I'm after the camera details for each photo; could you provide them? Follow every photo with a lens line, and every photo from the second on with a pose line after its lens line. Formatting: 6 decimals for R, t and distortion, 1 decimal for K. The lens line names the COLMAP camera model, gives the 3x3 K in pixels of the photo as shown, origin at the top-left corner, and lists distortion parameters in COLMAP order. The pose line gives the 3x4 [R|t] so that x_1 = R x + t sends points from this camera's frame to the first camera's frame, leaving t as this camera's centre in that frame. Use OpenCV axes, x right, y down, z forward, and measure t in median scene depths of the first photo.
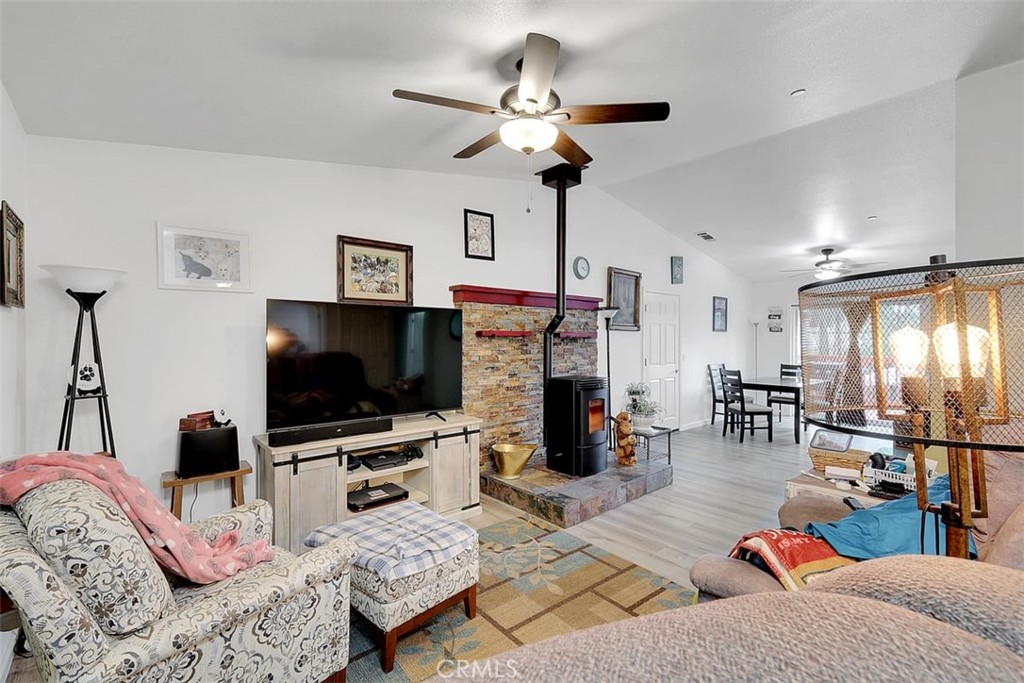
lens RADIAL K [[446.4, 0, 512.4], [0, 446.4, 340.5], [0, 0, 1]] dist [0.000187, 0.001615]
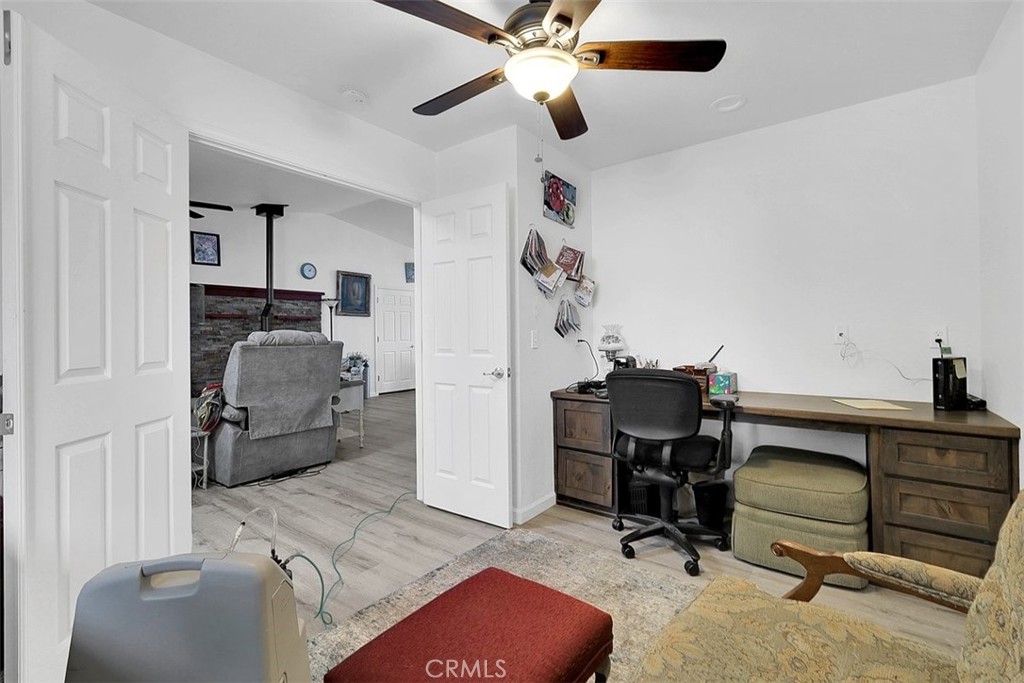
lens RADIAL K [[446.4, 0, 509.8], [0, 446.4, 333.7], [0, 0, 1]] dist [0.000187, 0.001615]
pose [[0.980970, -0.010127, 0.193897, 0.669943], [0.010941, 0.999935, -0.003129, 0.062836], [-0.193853, 0.005190, 0.981017, -0.681940]]
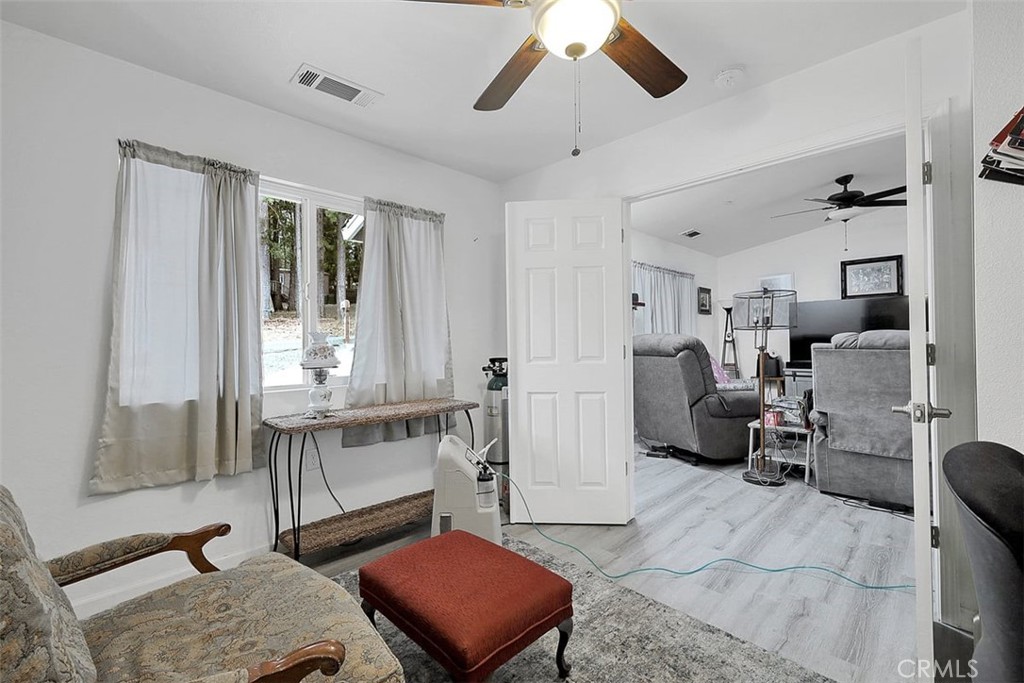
lens RADIAL K [[446.4, 0, 515.6], [0, 446.4, 340.7], [0, 0, 1]] dist [0.000187, 0.001615]
pose [[0.068227, -0.004401, -0.997660, 1.108258], [0.010479, 0.999938, -0.003695, 0.061791], [0.997615, -0.010203, 0.068269, -0.360330]]
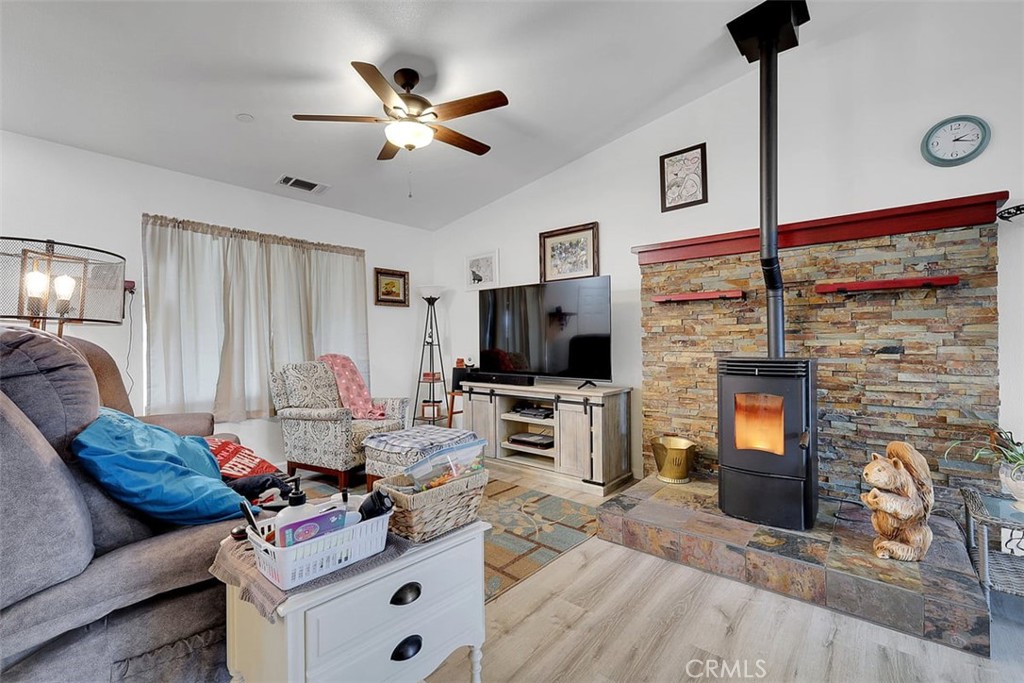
lens RADIAL K [[446.4, 0, 510.5], [0, 446.4, 337.9], [0, 0, 1]] dist [0.000187, 0.001615]
pose [[0.145166, -0.004656, -0.989396, 0.738413], [0.008875, 0.999955, -0.003404, 0.058137], [0.989367, -0.008287, 0.145201, 0.618194]]
